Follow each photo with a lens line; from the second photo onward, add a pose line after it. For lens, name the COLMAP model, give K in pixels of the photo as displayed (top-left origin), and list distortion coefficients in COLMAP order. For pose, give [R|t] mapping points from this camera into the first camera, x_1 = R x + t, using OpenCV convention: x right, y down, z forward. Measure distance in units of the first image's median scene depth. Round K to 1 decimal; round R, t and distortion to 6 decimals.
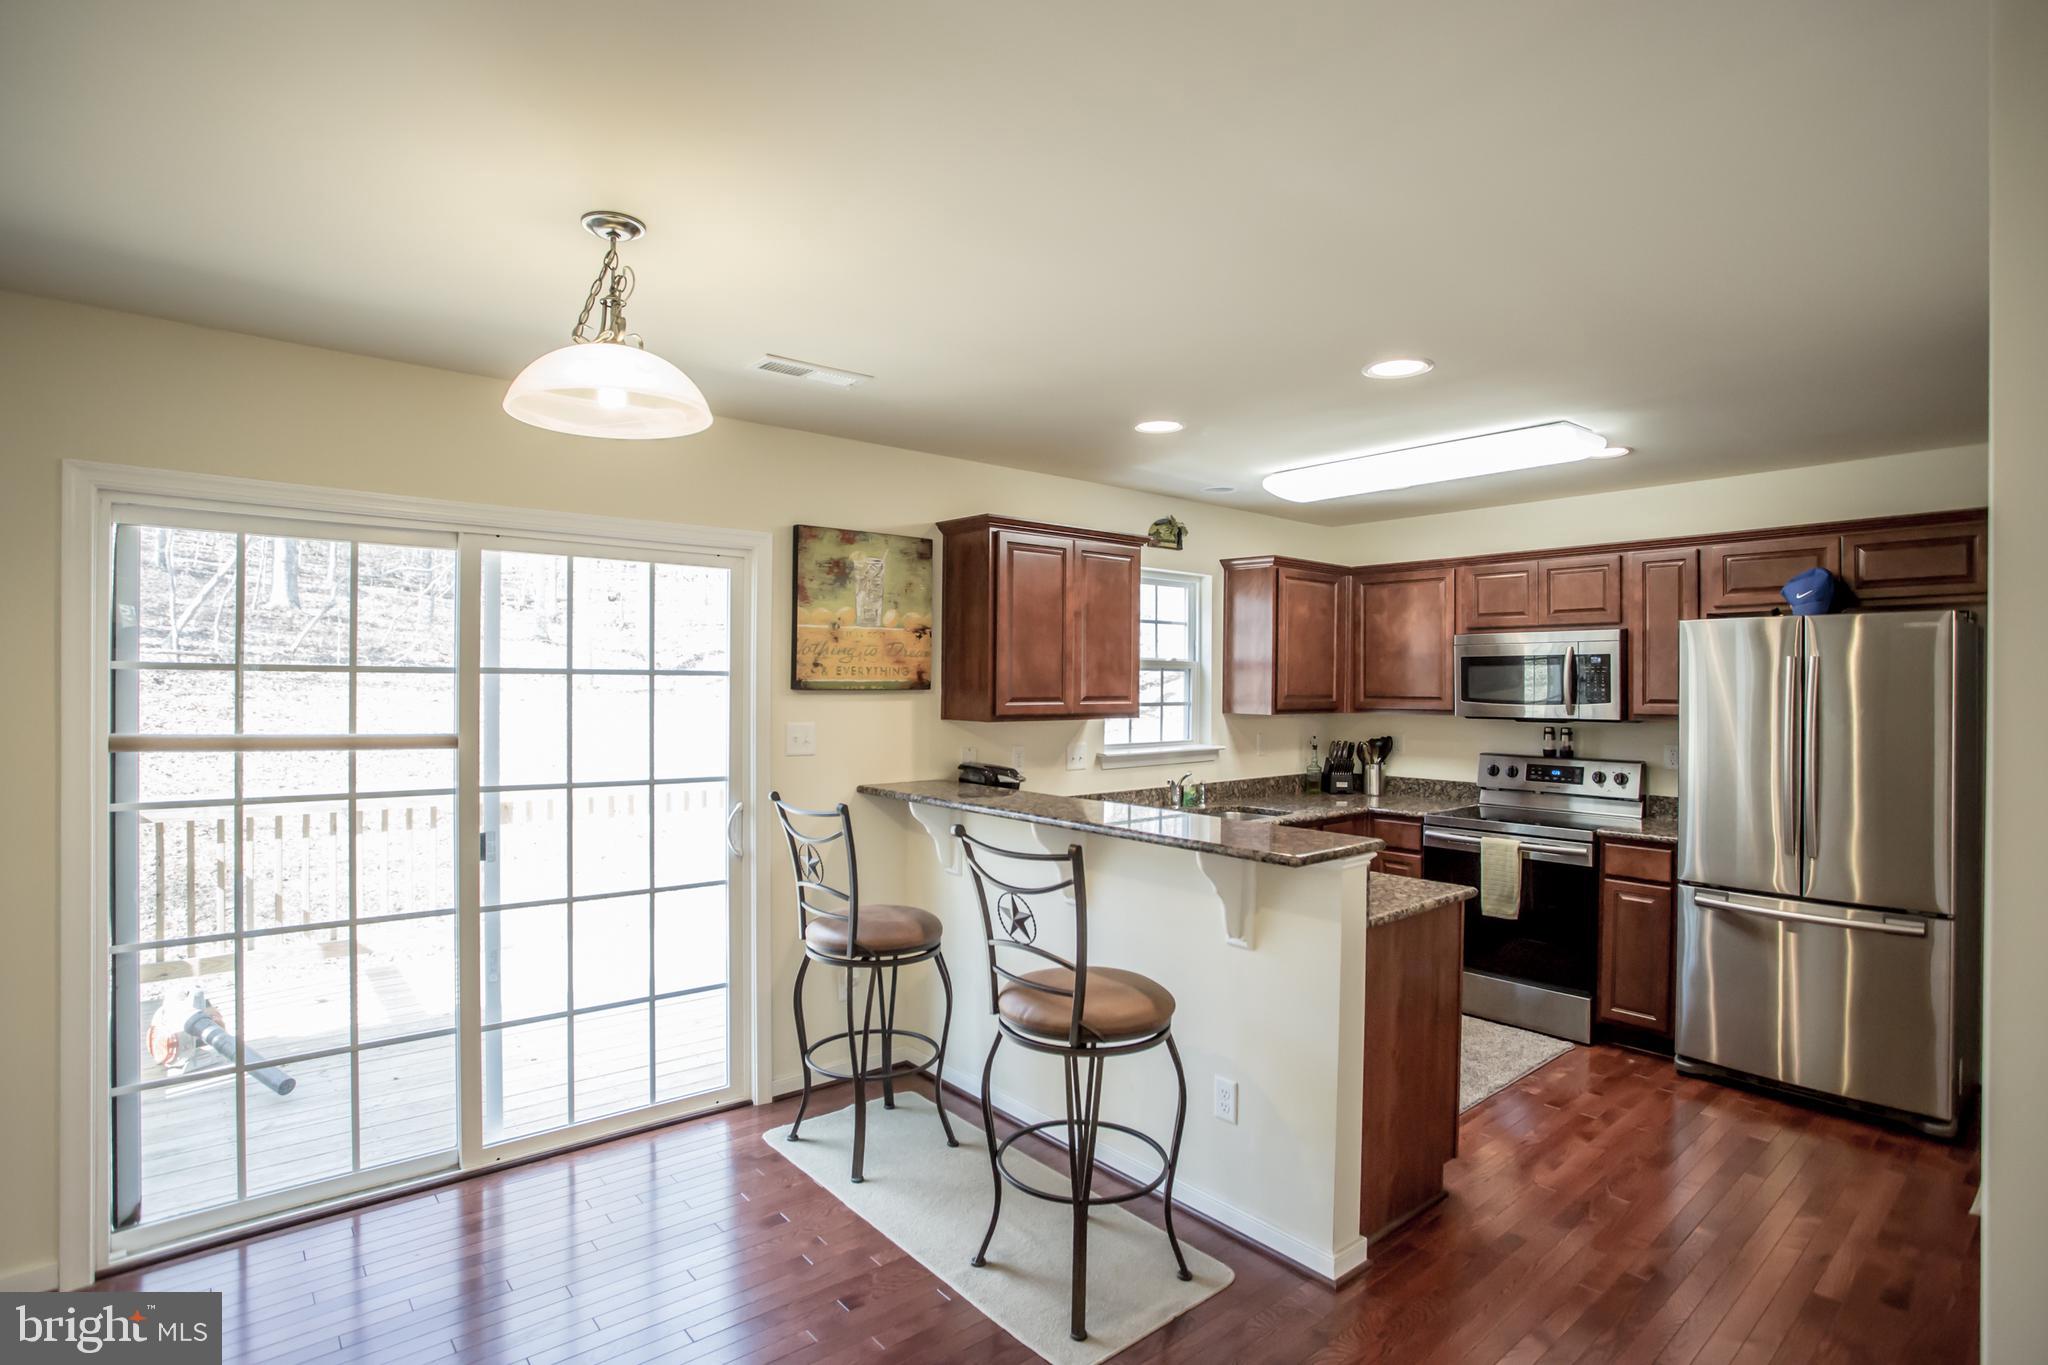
lens RADIAL K [[997.8, 0, 1021.1], [0, 997.8, 689.3], [0, 0, 1]] dist [-0.000908, 0.000768]
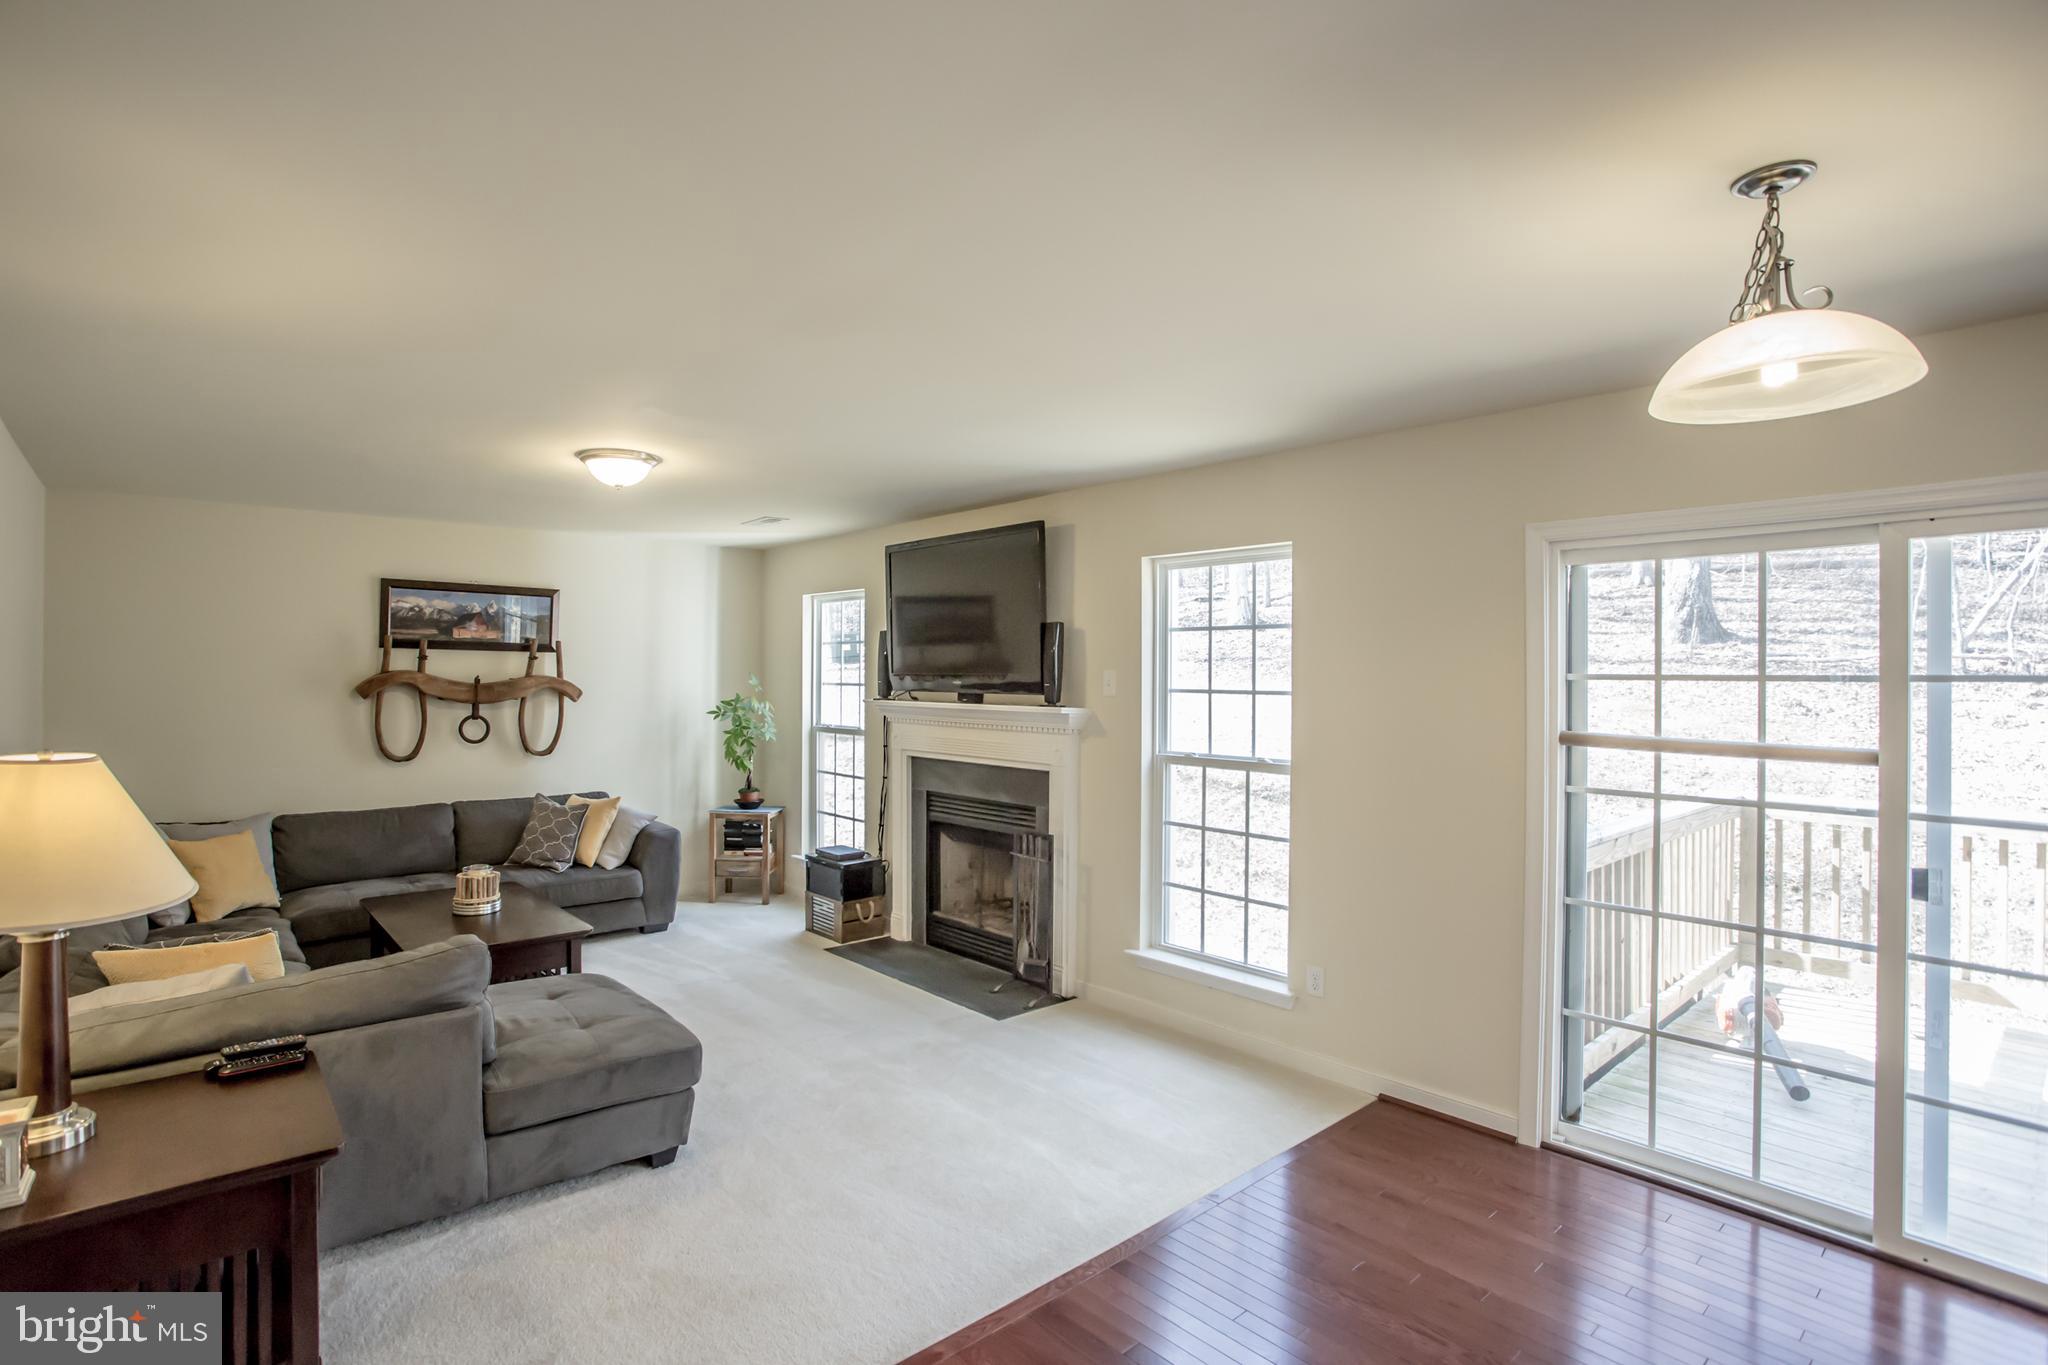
lens RADIAL K [[1040.0, 0, 1024.0], [0, 1040.0, 682.5], [0, 0, 1]] dist [0.000191, 0.000425]
pose [[0.051548, -0.000364, -0.998670, 0.308075], [-0.008958, 0.999960, -0.000827, -0.007760], [0.998630, 0.008989, 0.051543, 0.189131]]
